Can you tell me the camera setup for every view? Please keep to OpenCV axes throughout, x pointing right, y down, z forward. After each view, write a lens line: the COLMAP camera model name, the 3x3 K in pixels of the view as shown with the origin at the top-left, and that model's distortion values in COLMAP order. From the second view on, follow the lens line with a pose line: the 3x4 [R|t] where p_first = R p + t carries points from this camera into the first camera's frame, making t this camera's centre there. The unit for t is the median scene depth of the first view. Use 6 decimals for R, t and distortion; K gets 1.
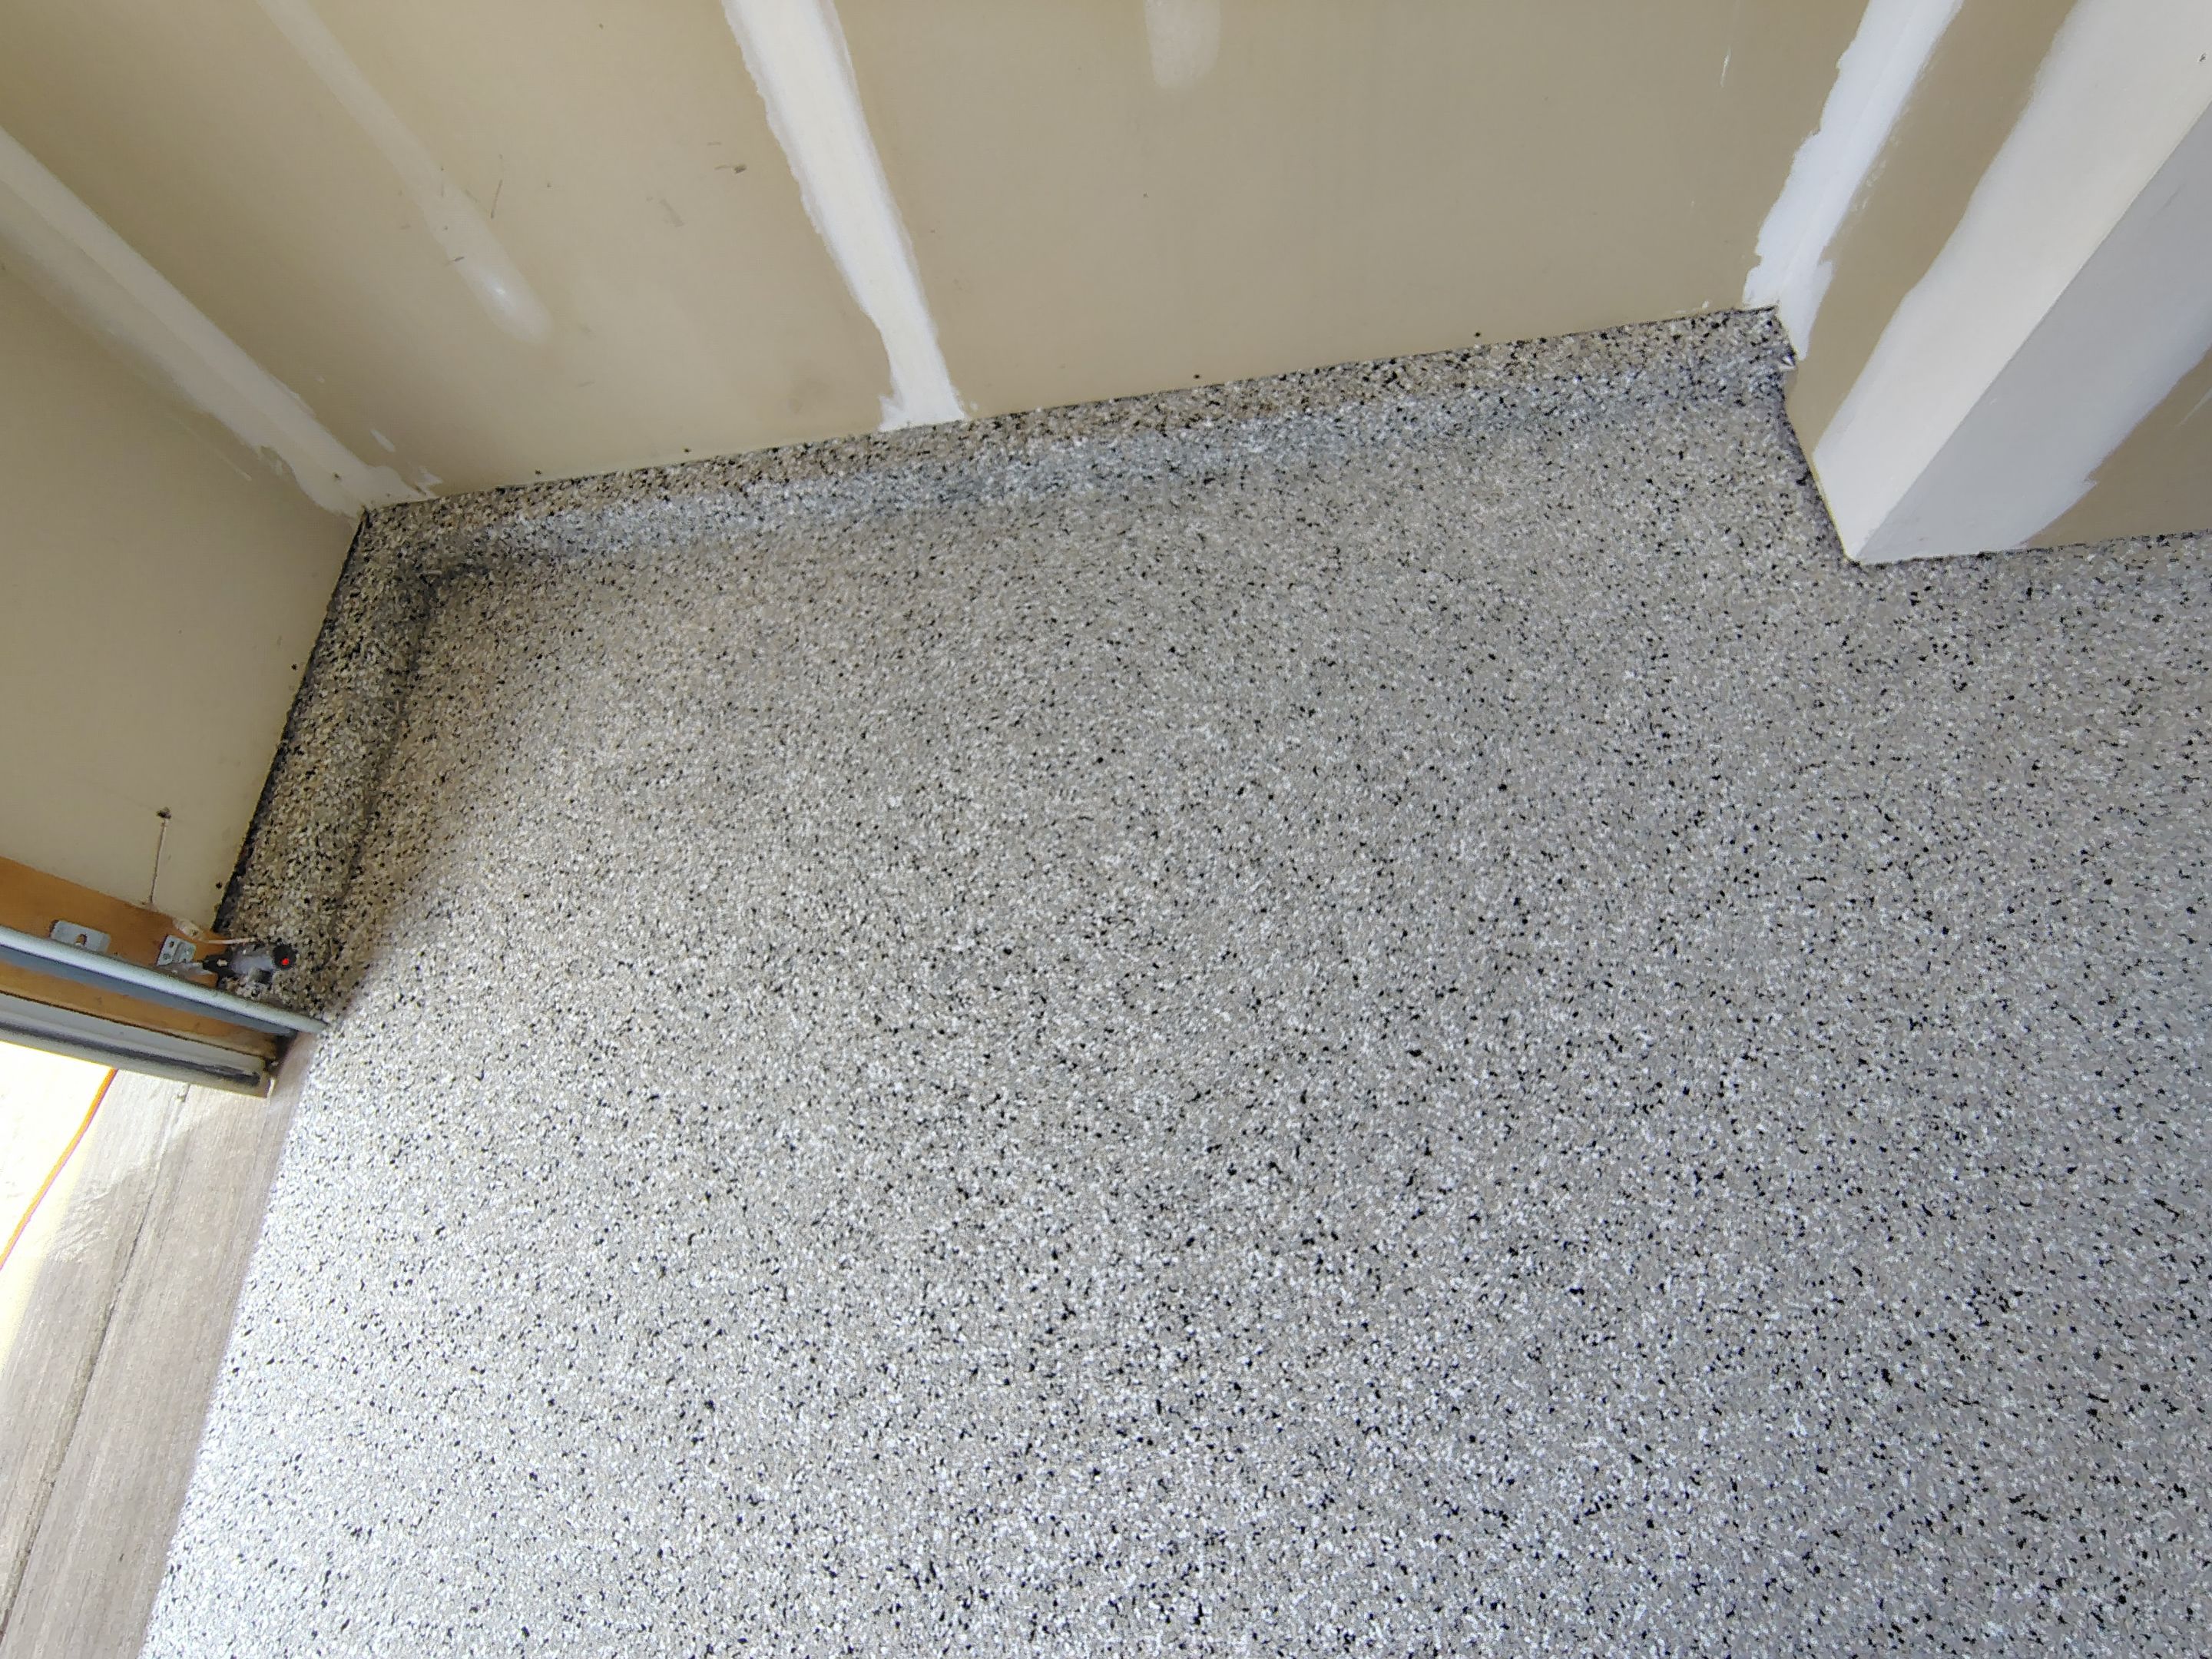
lens RADIAL K [[1030.0, 0, 1106.0], [0, 1030.0, 829.5], [0, 0, 1]] dist [-0.006359, 0.004248]
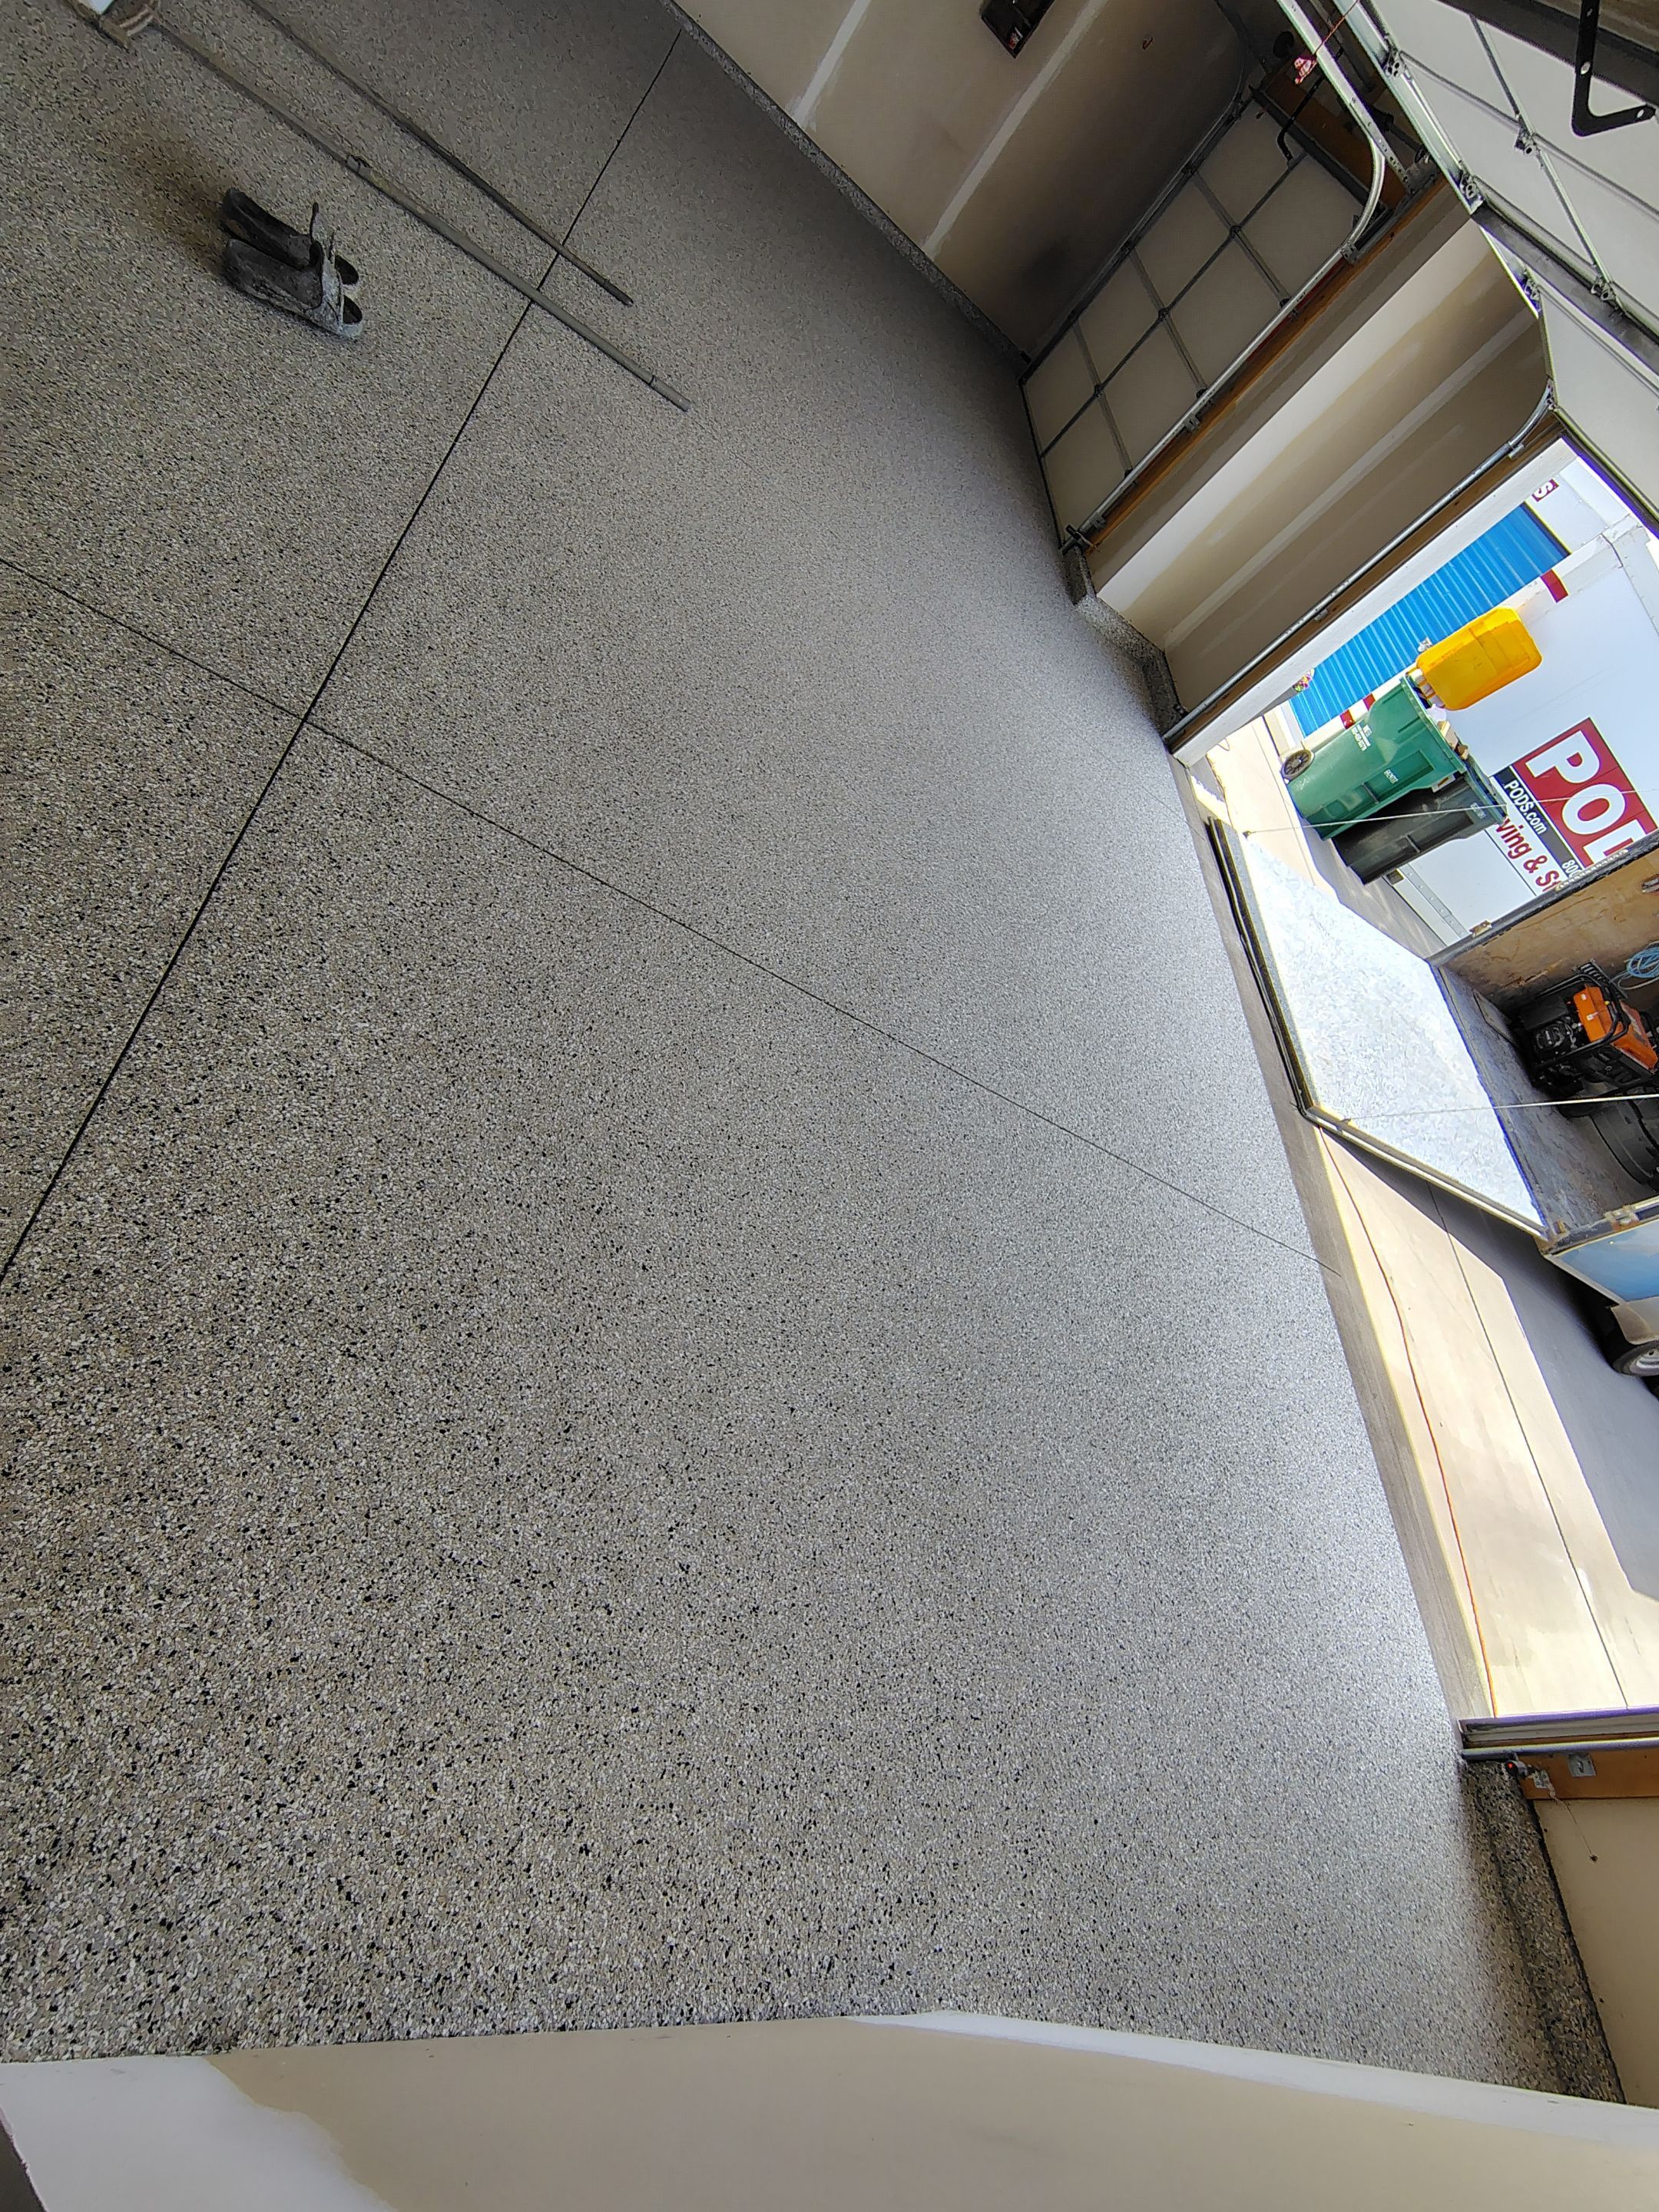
lens RADIAL K [[1030.0, 0, 829.5], [0, 1030.0, 1106.0], [0, 0, 1]] dist [-0.006359, 0.004248]
pose [[-0.869725, -0.323876, -0.372402, 1.772430], [-0.160551, -0.527849, 0.834026, -0.742254], [-0.466693, 0.785162, 0.407085, -0.319737]]
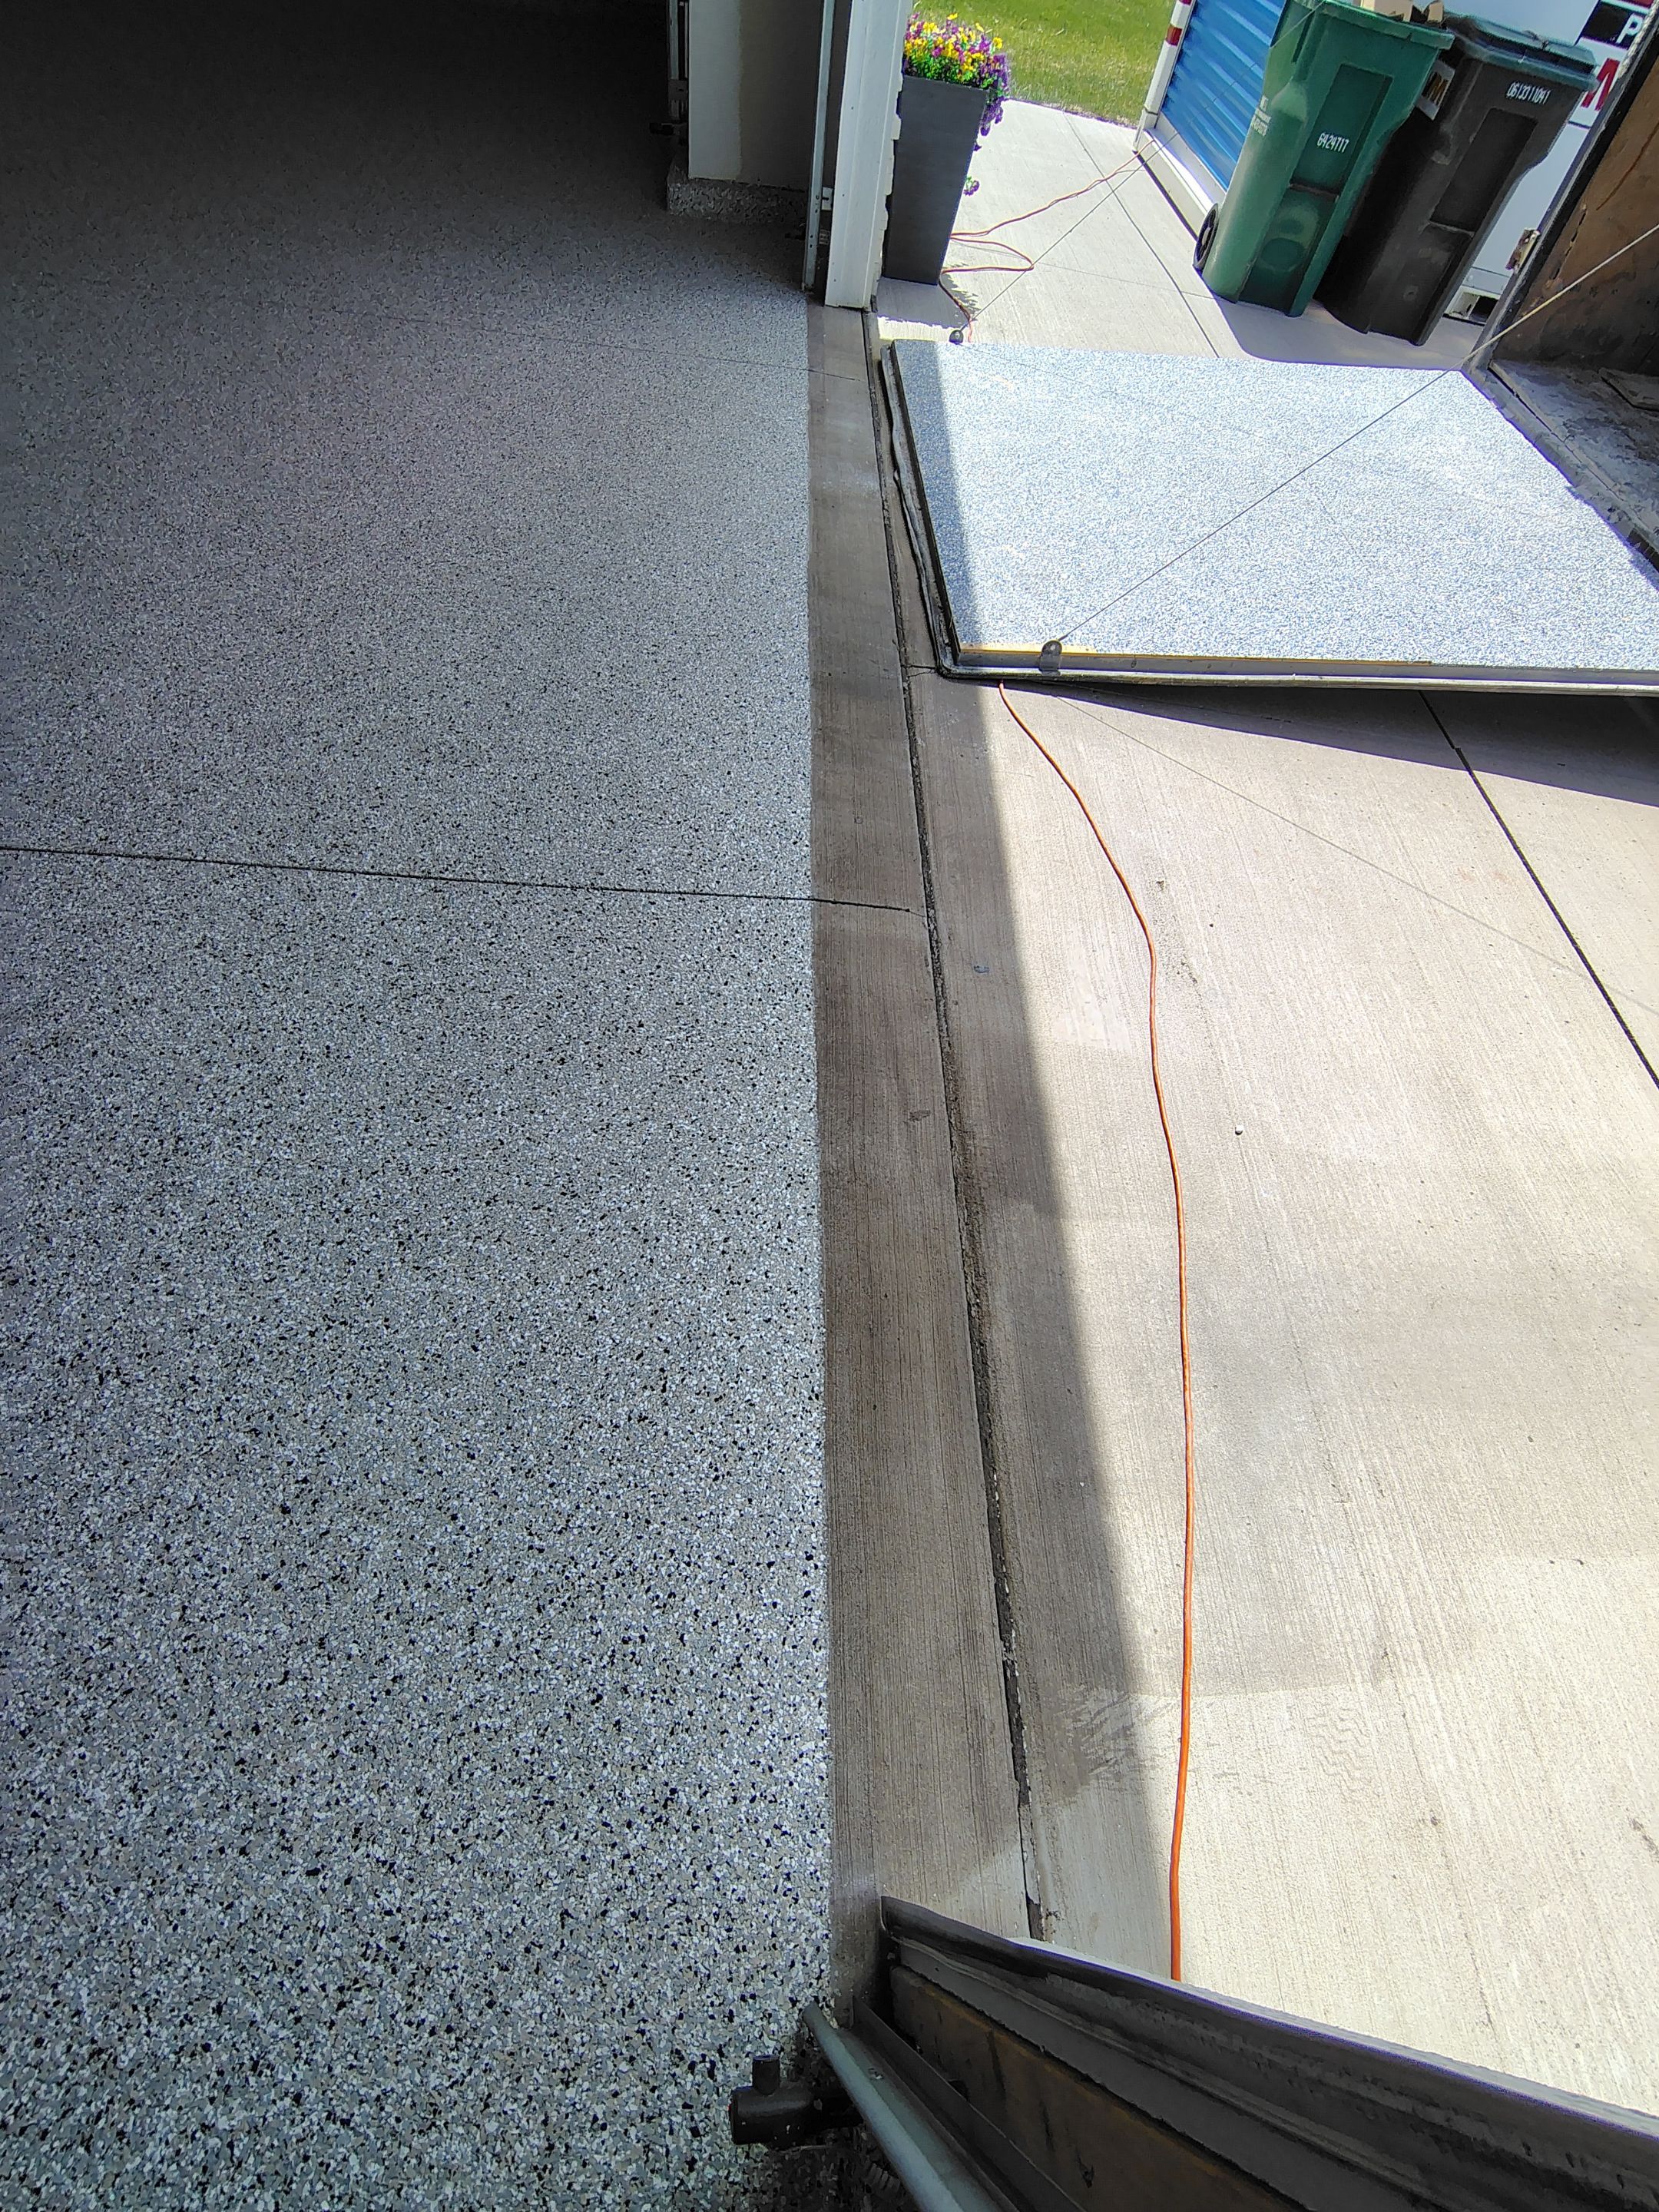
lens RADIAL K [[1030.0, 0, 829.5], [0, 1030.0, 1106.0], [0, 0, 1]] dist [-0.006359, 0.004248]
pose [[-0.999000, 0.012981, 0.042788, -0.934119], [0.030397, -0.504633, 0.862799, -0.116770], [0.032792, 0.863237, 0.503733, 0.120535]]
